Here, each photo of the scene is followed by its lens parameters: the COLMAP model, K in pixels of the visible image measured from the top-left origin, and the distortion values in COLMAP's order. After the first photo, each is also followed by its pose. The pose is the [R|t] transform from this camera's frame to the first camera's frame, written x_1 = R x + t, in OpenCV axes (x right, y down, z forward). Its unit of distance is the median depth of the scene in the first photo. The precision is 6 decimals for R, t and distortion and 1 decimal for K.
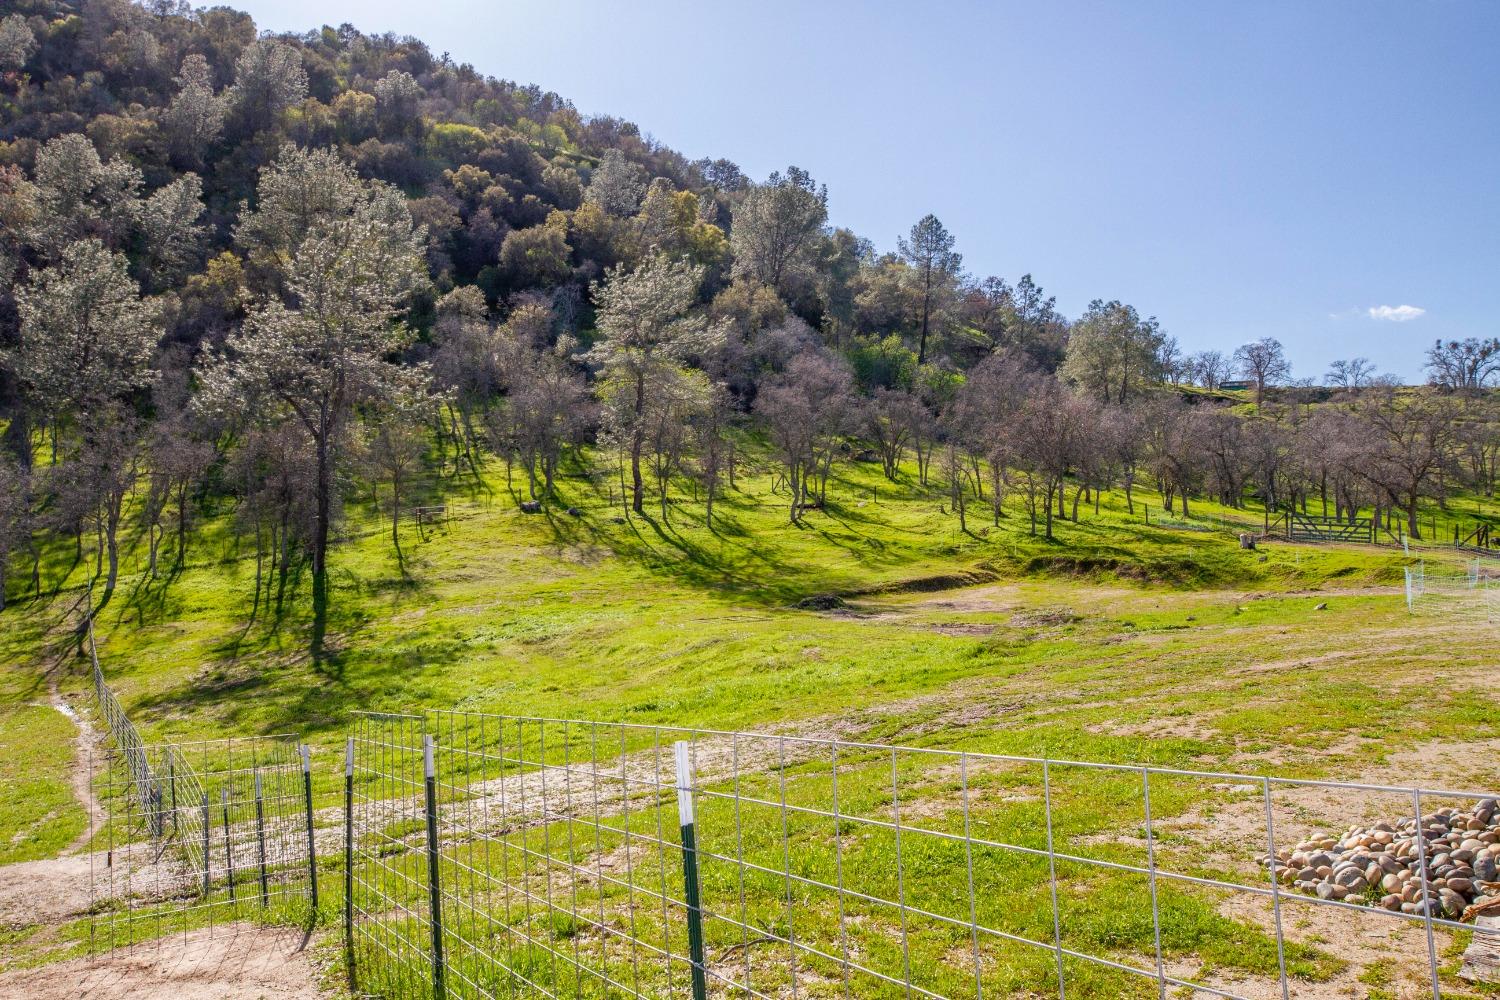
lens RADIAL K [[1117.4, 0, 742.2], [0, 1117.4, 506.2], [0, 0, 1]] dist [-0.028614, 0.003784]
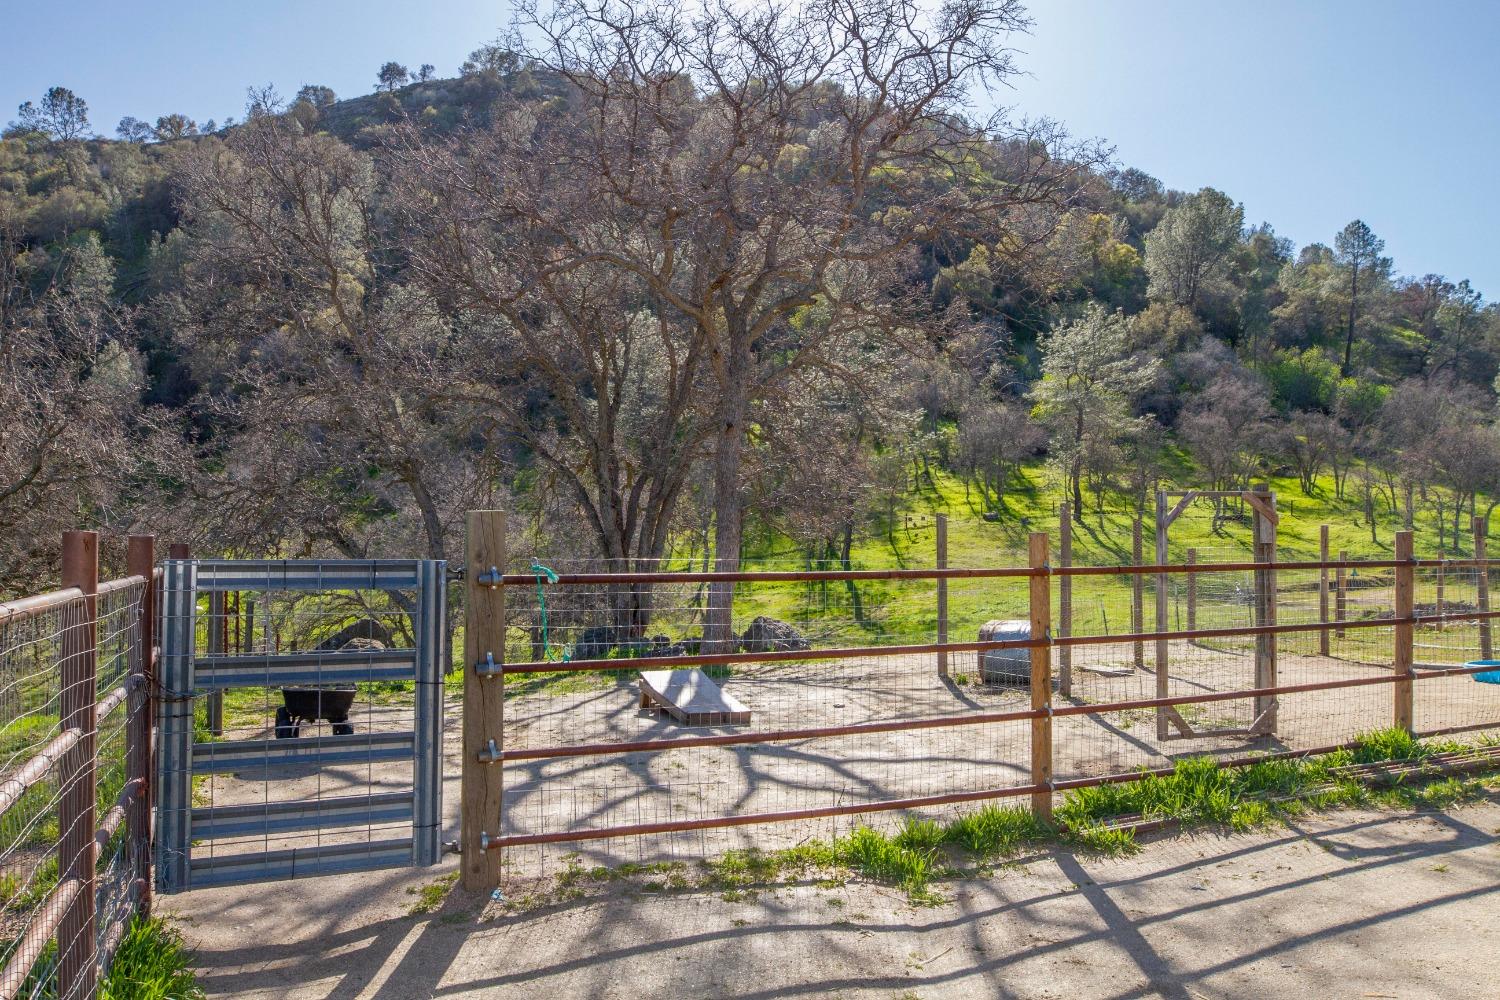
lens RADIAL K [[1117.4, 0, 742.6], [0, 1117.4, 507.5], [0, 0, 1]] dist [-0.028614, 0.003784]
pose [[0.941240, 0.007773, -0.337648, -0.020633], [-0.008005, 0.999968, 0.000706, -0.006315], [0.337643, 0.002038, 0.941272, -0.207543]]
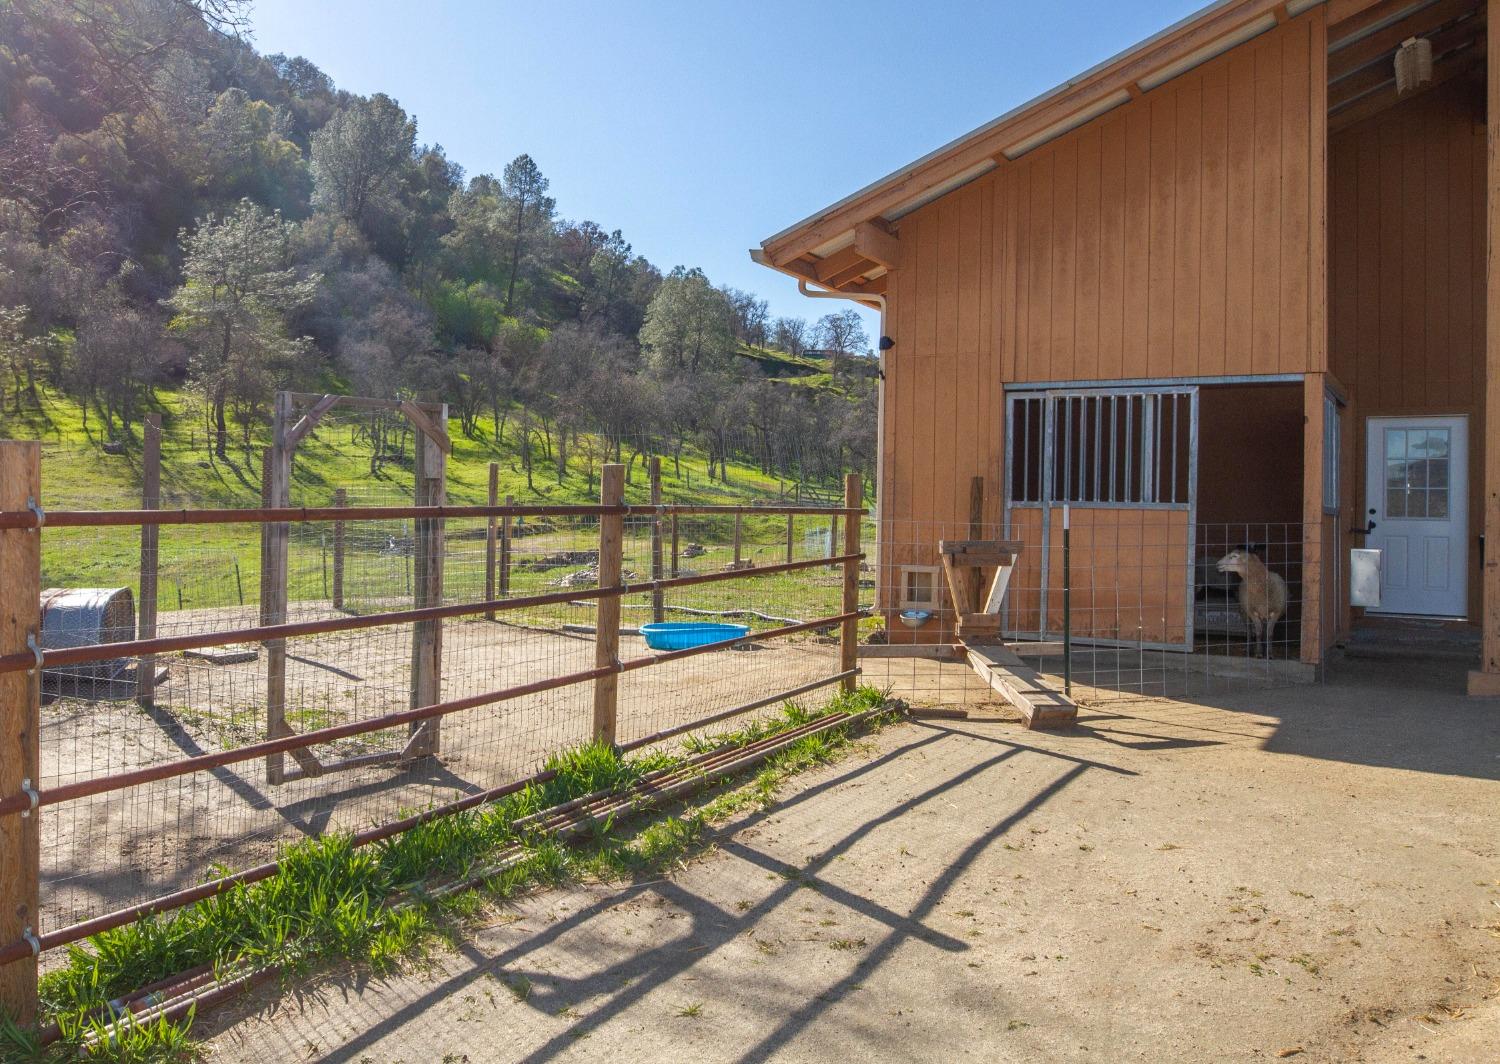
lens RADIAL K [[1286.0, 0, 640.1], [0, 1286.0, 496.5], [0, 0, 1]] dist [-0.053466, 0.001983]
pose [[0.965120, 0.036301, 0.259280, -0.018646], [-0.044584, 0.998664, 0.026137, -0.005229], [-0.257985, -0.036785, 0.965448, -0.183461]]
